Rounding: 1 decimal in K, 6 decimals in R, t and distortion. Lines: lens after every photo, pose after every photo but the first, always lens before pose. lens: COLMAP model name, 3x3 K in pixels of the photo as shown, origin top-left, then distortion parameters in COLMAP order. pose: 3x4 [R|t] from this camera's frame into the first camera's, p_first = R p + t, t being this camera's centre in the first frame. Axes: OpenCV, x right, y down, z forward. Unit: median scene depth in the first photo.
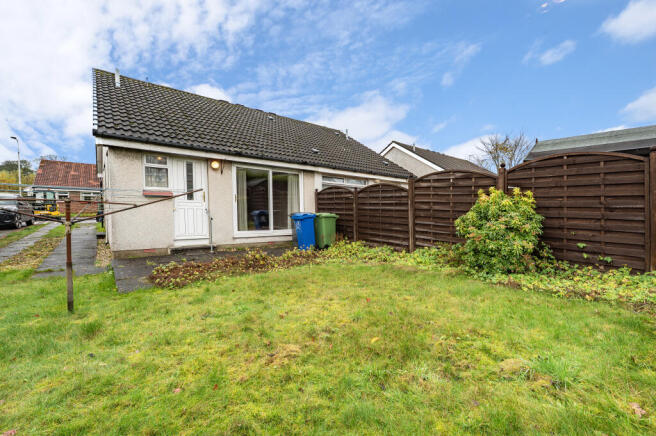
lens RADIAL K [[265.0, 0, 331.7], [0, 265.0, 215.8], [0, 0, 1]] dist [-0.002100, -0.000498]
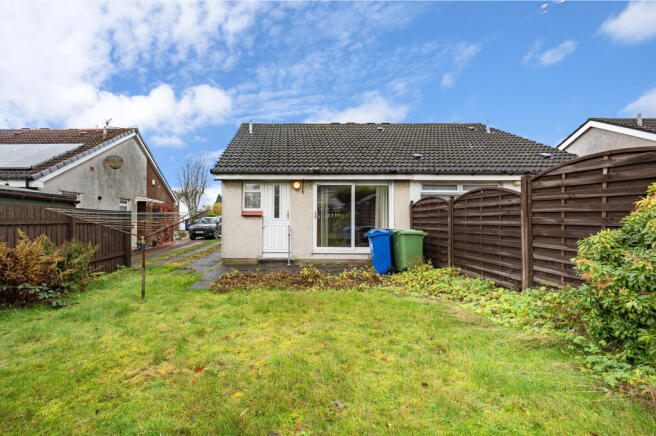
lens RADIAL K [[265.0, 0, 299.6], [0, 265.0, 228.8], [0, 0, 1]] dist [-0.002100, -0.000498]
pose [[0.783434, 0.000413, -0.621475, 0.252367], [-0.005341, 0.999967, -0.006068, -0.006890], [0.621452, 0.008073, 0.783410, 0.157708]]
